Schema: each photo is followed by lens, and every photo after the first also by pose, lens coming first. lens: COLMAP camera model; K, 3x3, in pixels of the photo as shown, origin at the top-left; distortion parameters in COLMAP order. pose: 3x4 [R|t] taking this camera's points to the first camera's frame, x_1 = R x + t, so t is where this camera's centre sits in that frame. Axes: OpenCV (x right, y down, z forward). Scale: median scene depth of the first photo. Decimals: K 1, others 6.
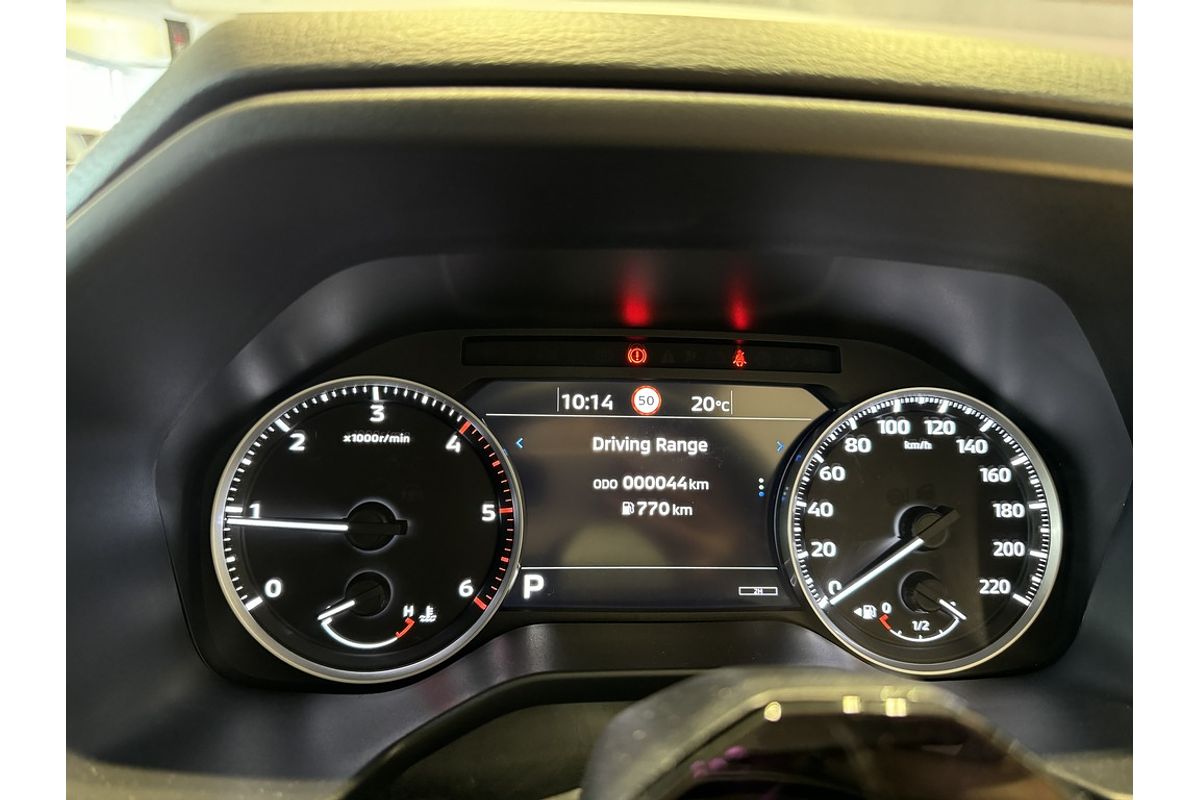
lens RADIAL K [[799.4, 0, 594.6], [0, 799.4, 403.1], [0, 0, 1]] dist [0.142447, -0.331401]
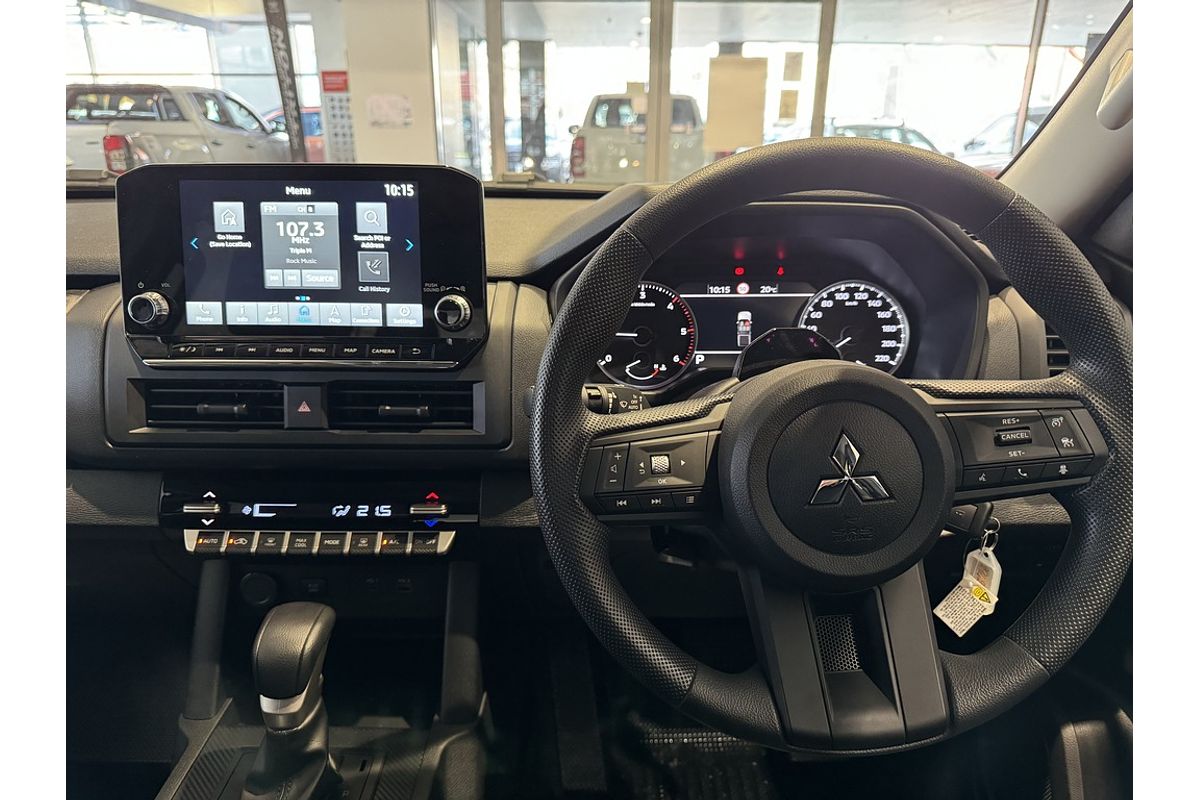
lens RADIAL K [[799.4, 0, 594.6], [0, 799.4, 403.1], [0, 0, 1]] dist [0.142447, -0.331401]
pose [[0.993914, -0.006572, -0.109965, -0.129116], [0.016897, 0.995502, 0.093227, 0.114435], [0.108857, -0.094517, 0.989554, -1.658080]]
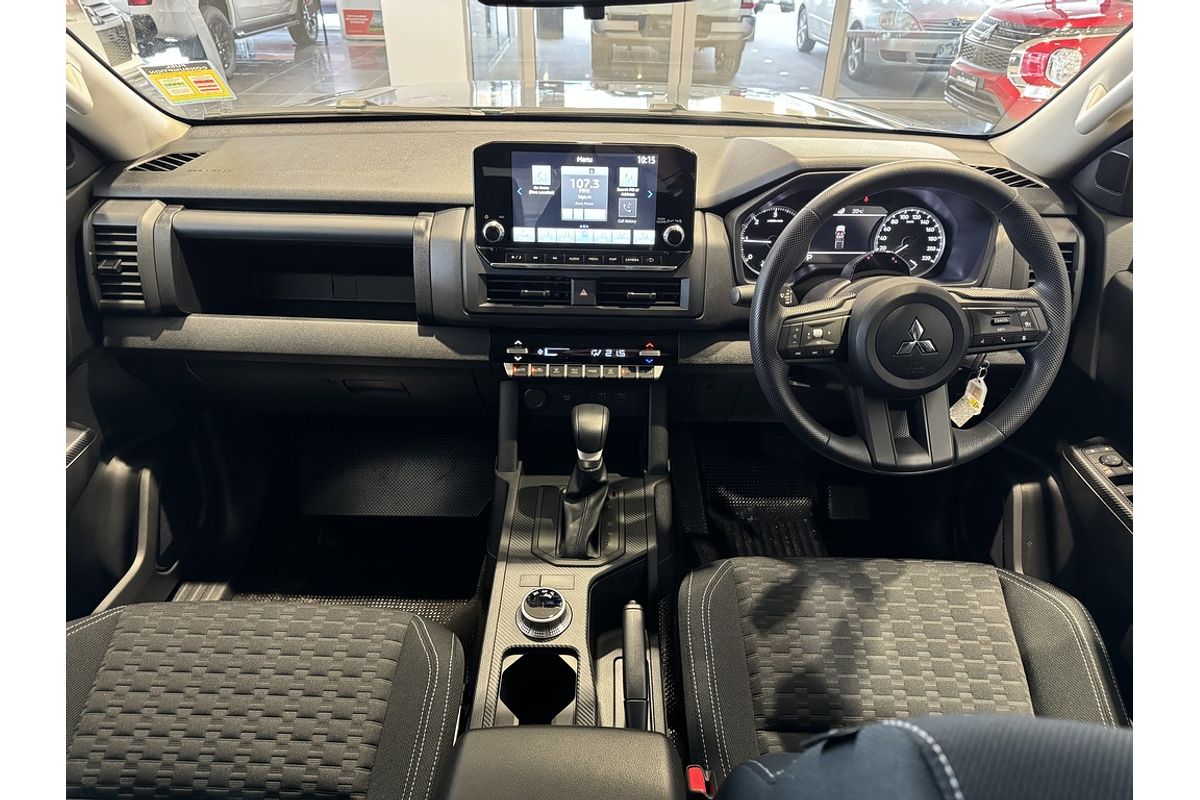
lens RADIAL K [[799.4, 0, 594.6], [0, 799.4, 403.1], [0, 0, 1]] dist [0.142447, -0.331401]
pose [[0.994509, 0.025094, -0.101597, -0.717956], [0.006286, 0.954748, 0.297348, -0.294703], [0.104462, -0.296354, 0.949348, -3.223847]]
